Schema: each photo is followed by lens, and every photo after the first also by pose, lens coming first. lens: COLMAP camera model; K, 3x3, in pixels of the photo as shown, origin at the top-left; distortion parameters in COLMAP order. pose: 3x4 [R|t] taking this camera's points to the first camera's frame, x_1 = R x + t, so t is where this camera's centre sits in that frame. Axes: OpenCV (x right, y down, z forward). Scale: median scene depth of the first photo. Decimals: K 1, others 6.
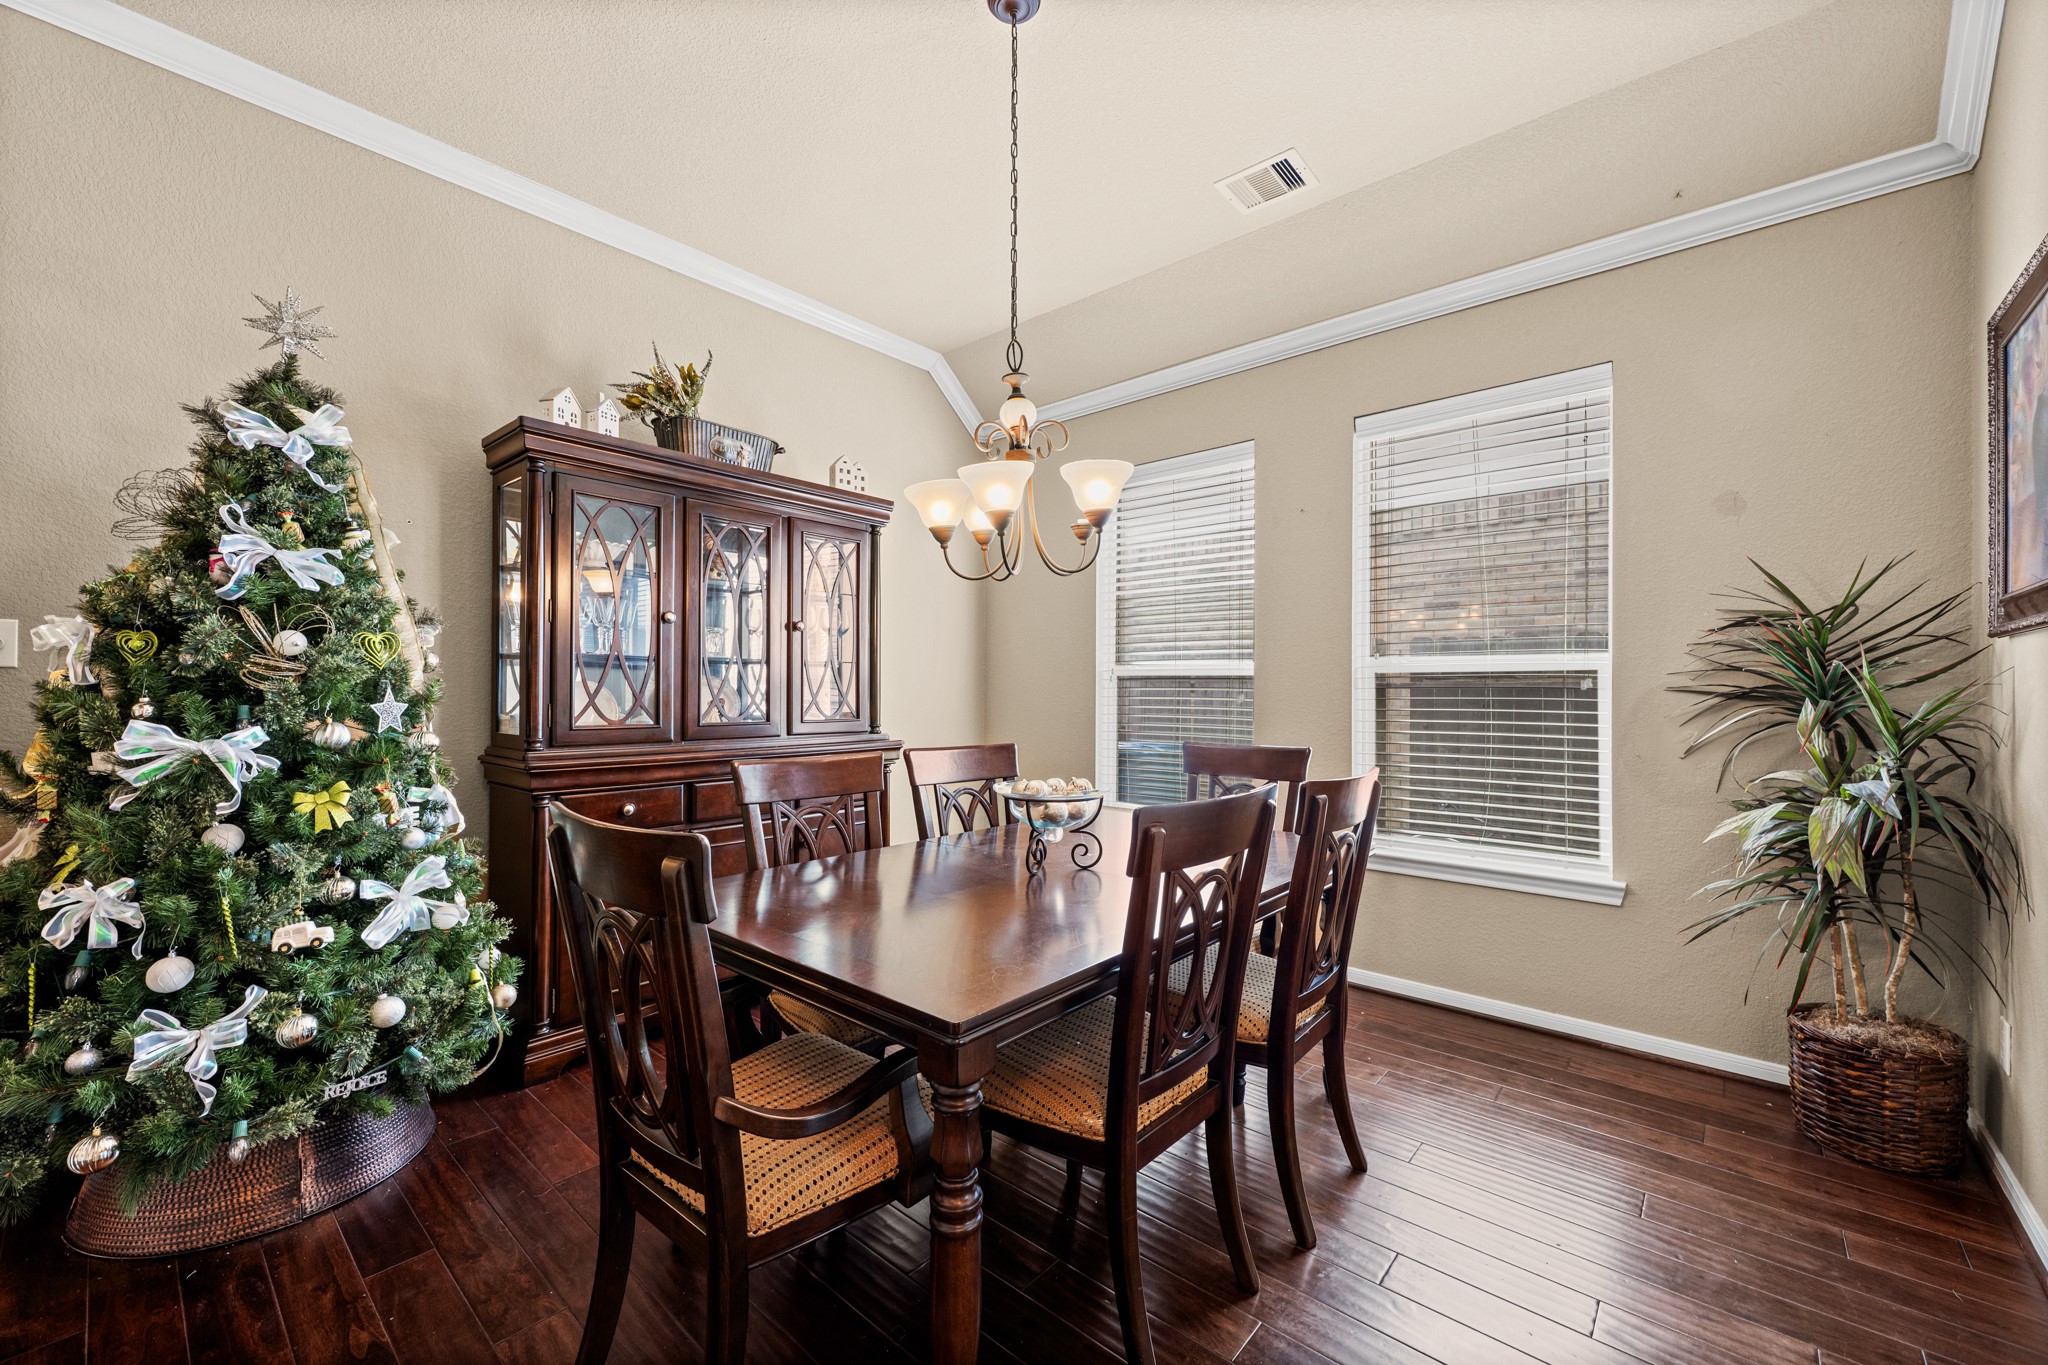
lens RADIAL K [[811.2, 0, 1026.6], [0, 811.2, 682.7], [0, 0, 1]] dist [0.001037, -0.000477]
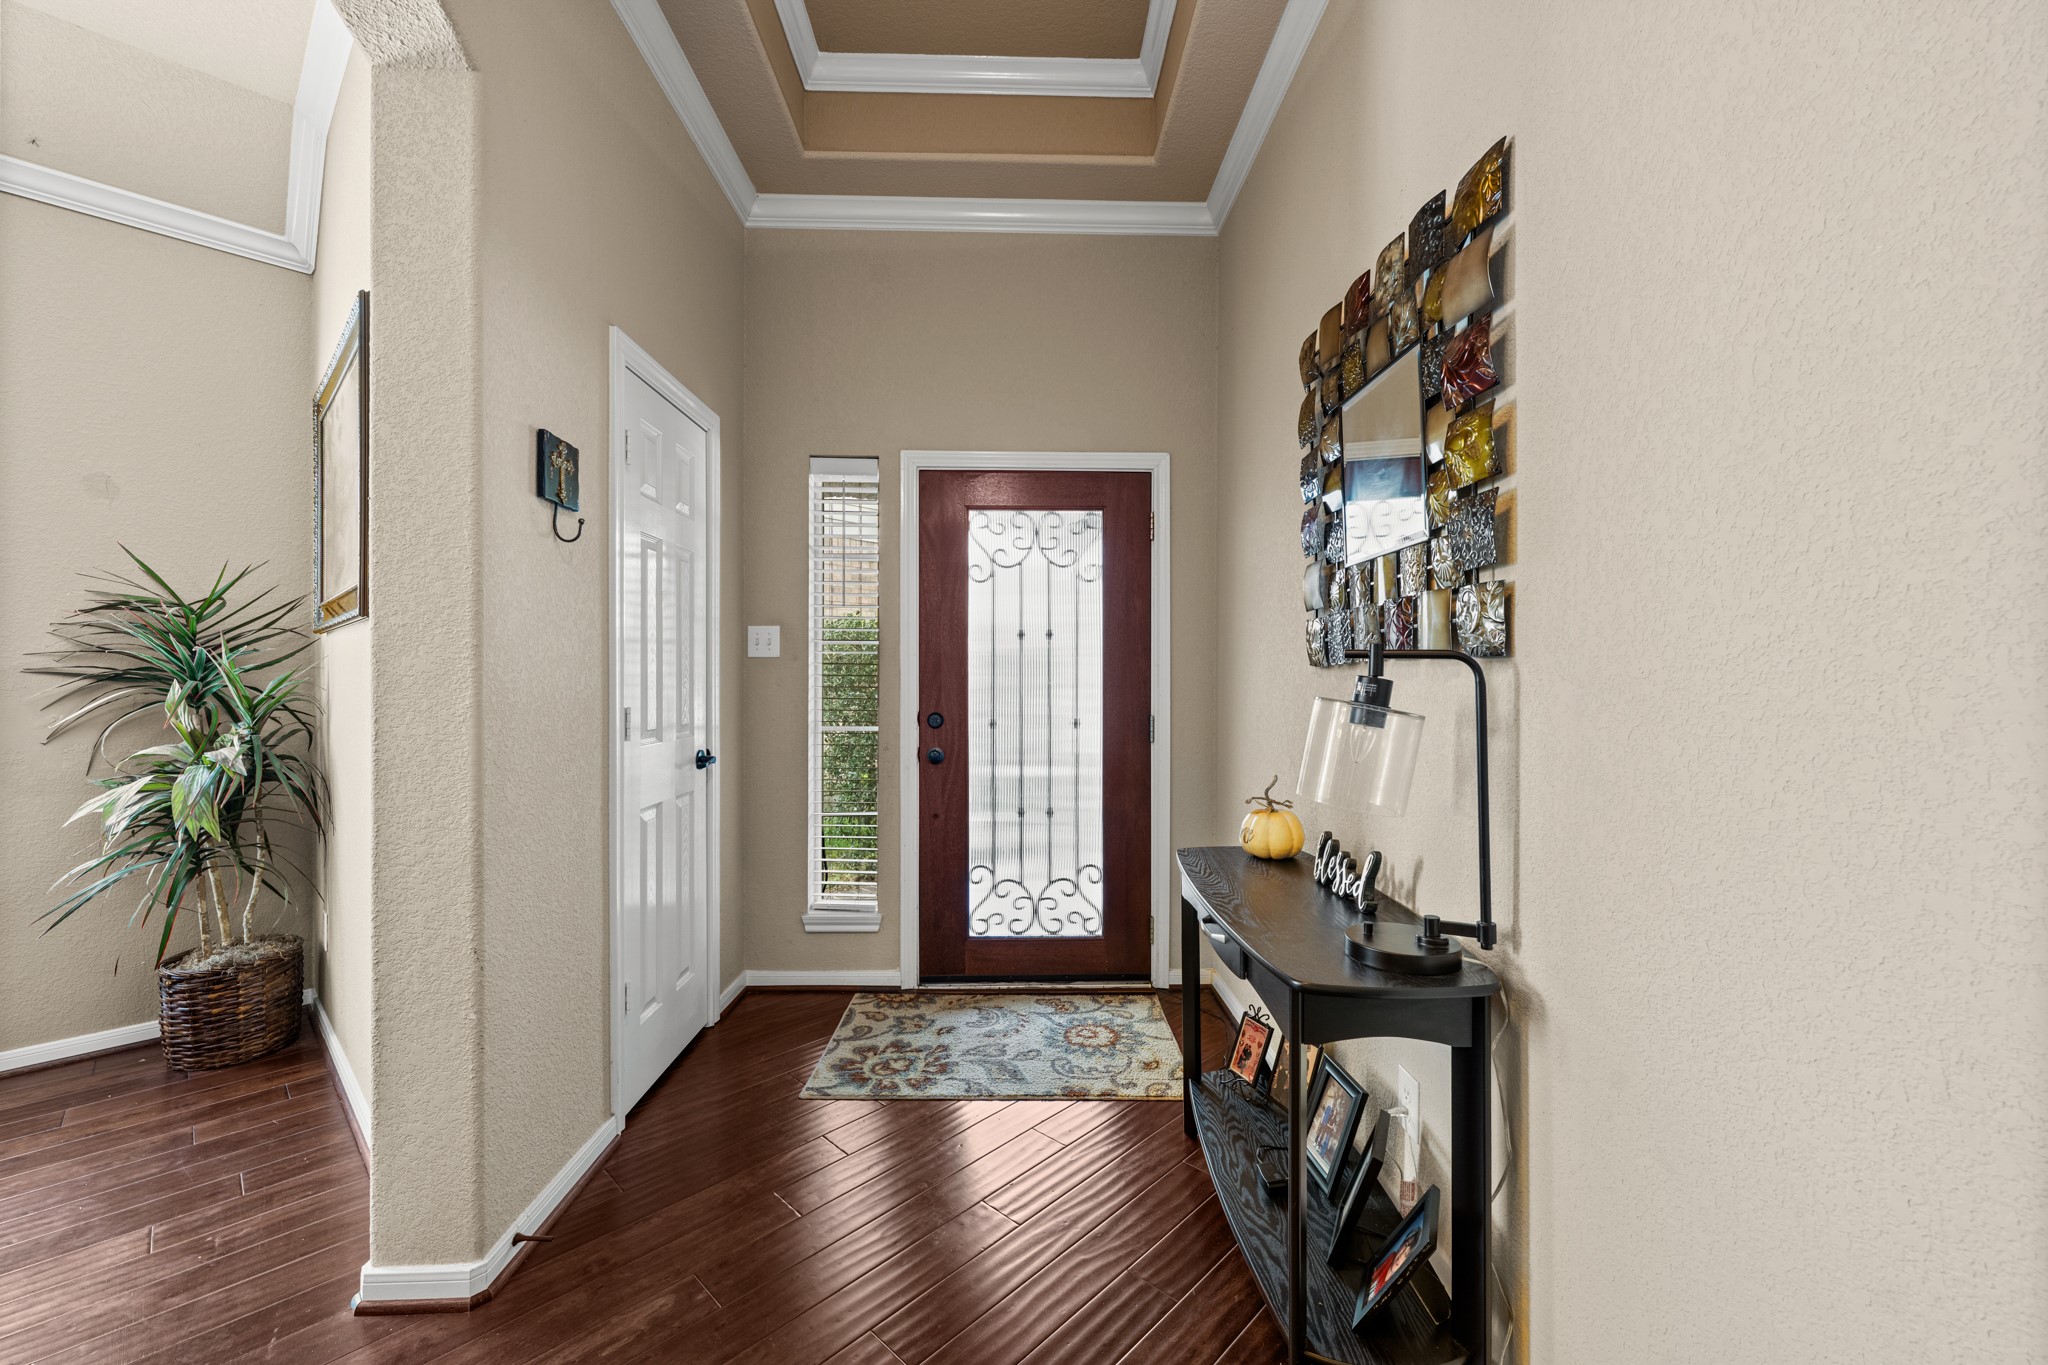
lens RADIAL K [[811.2, 0, 1026.6], [0, 811.2, 682.7], [0, 0, 1]] dist [0.001037, -0.000477]
pose [[0.046064, -0.012928, 0.998855, -0.099228], [-0.010597, 0.999854, 0.013429, -0.003596], [-0.998882, -0.011203, 0.045921, -0.224894]]
